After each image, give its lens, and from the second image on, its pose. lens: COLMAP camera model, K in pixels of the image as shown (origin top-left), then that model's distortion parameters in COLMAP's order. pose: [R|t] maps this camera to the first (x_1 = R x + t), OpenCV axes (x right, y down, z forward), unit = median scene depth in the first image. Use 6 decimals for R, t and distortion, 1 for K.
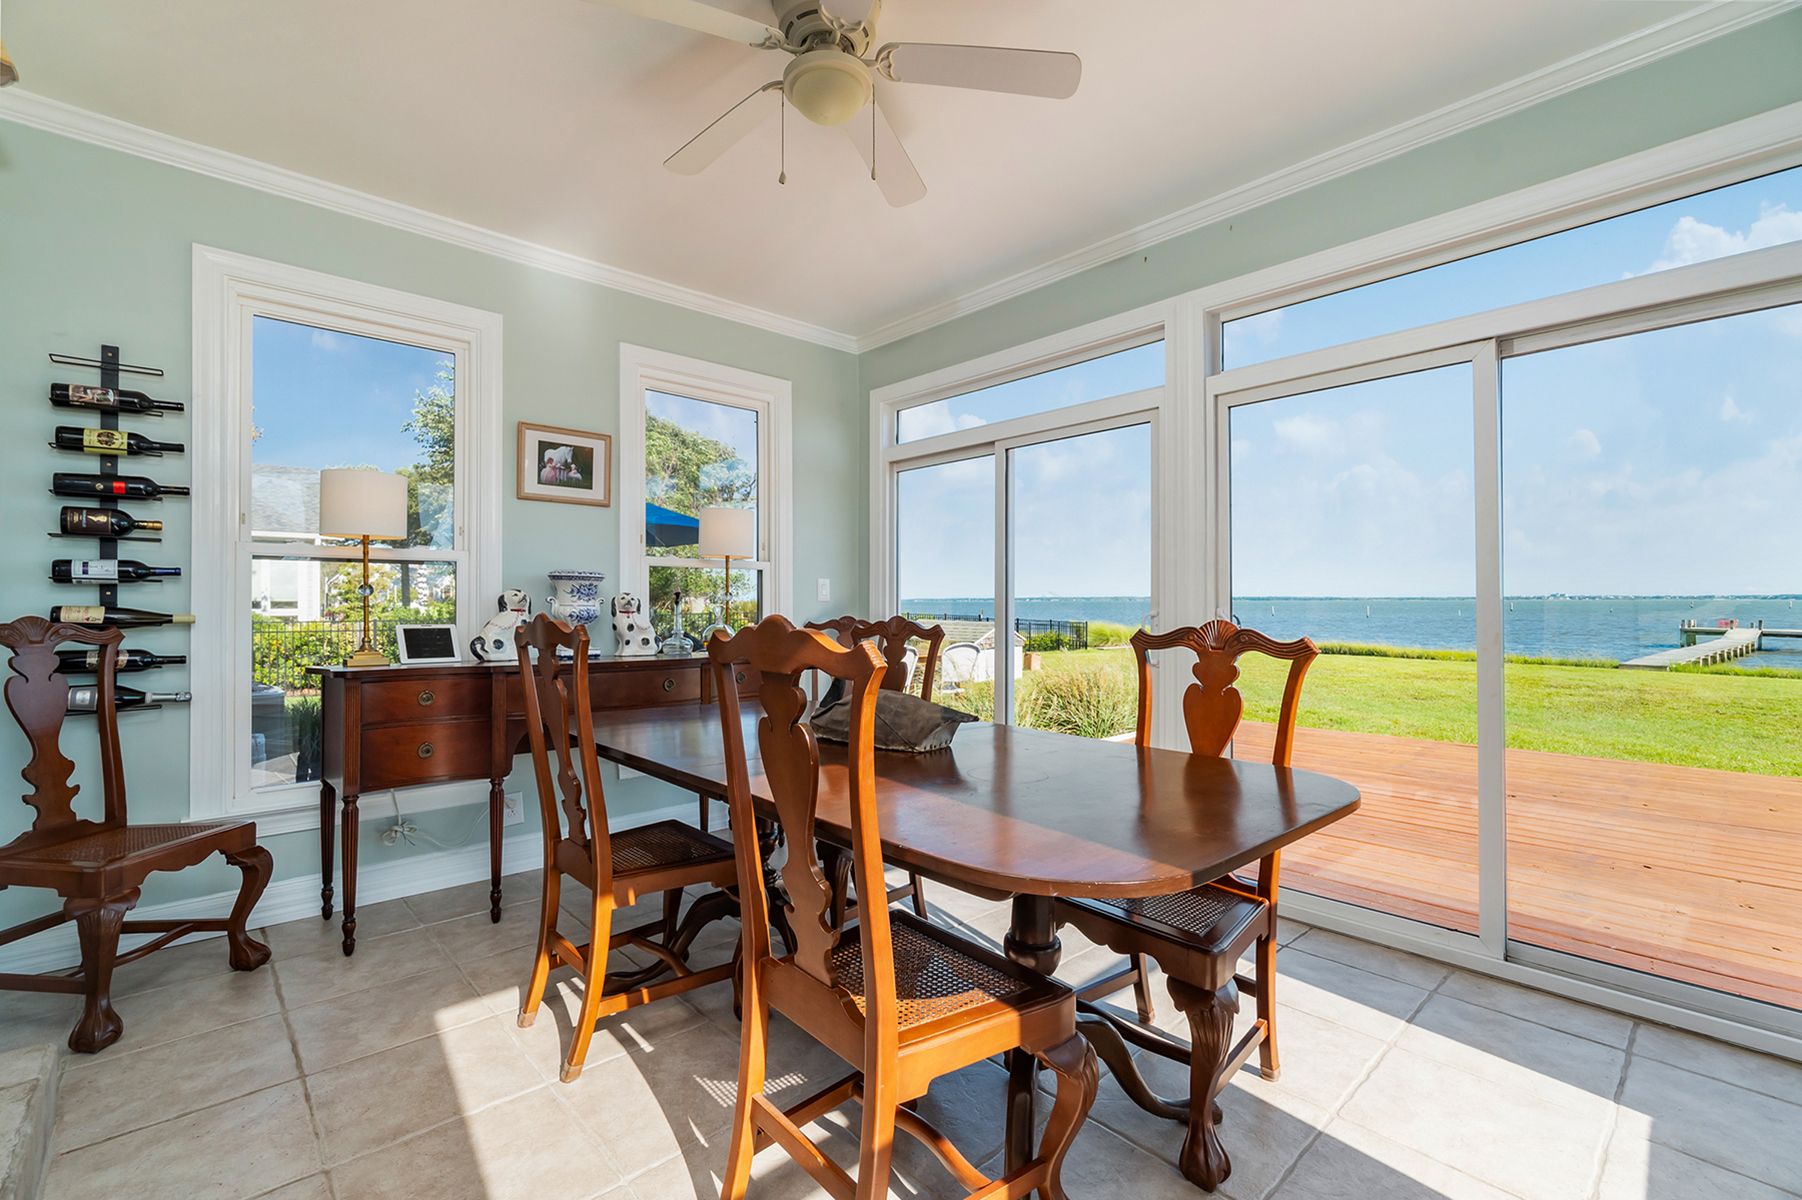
lens RADIAL K [[777.8, 0, 891.2], [0, 777.8, 604.6], [0, 0, 1]] dist [-0.002271, -0.000240]
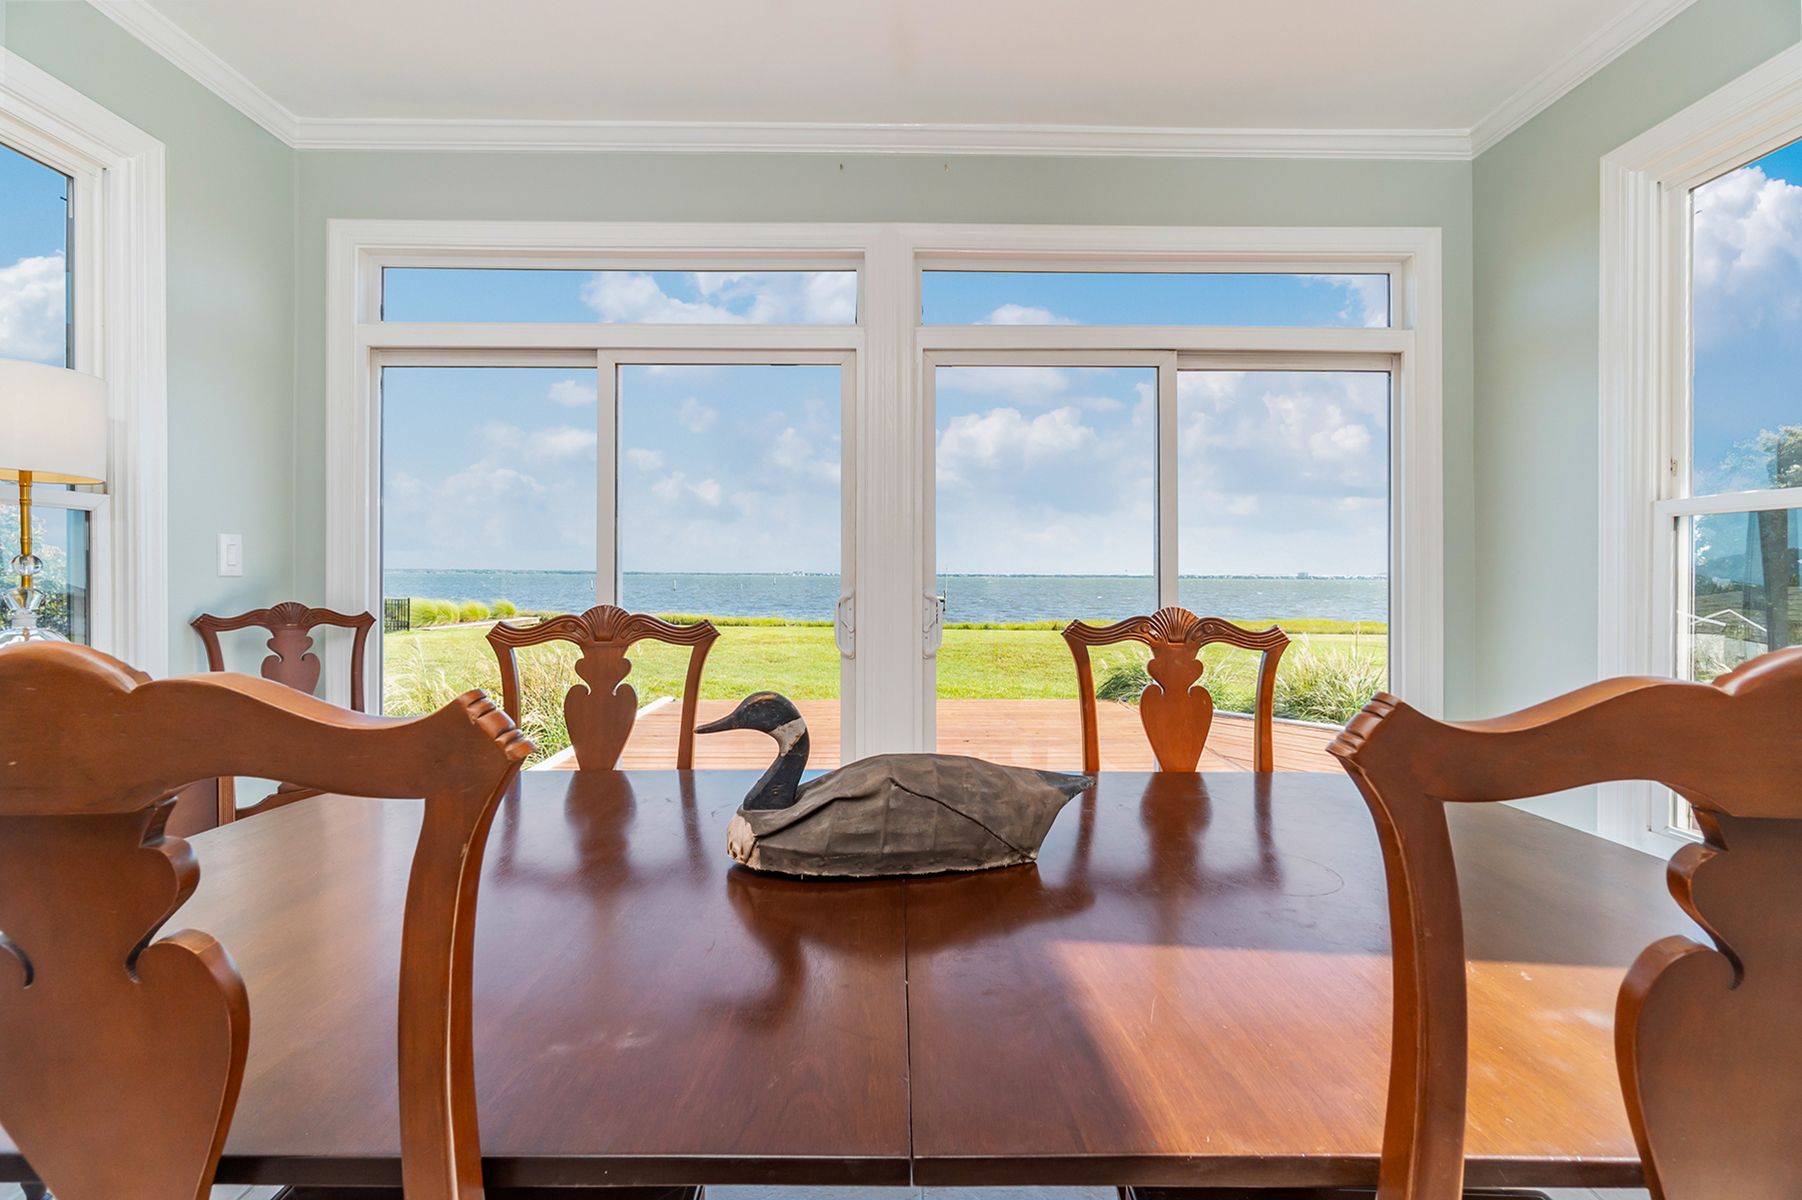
lens RADIAL K [[777.8, 0, 894.9], [0, 777.8, 587.9], [0, 0, 1]] dist [-0.002271, -0.000240]
pose [[0.668059, -0.003715, 0.744099, -0.181487], [-0.005453, 0.999936, 0.009889, -0.003923], [-0.744088, -0.010664, 0.667997, 0.290705]]
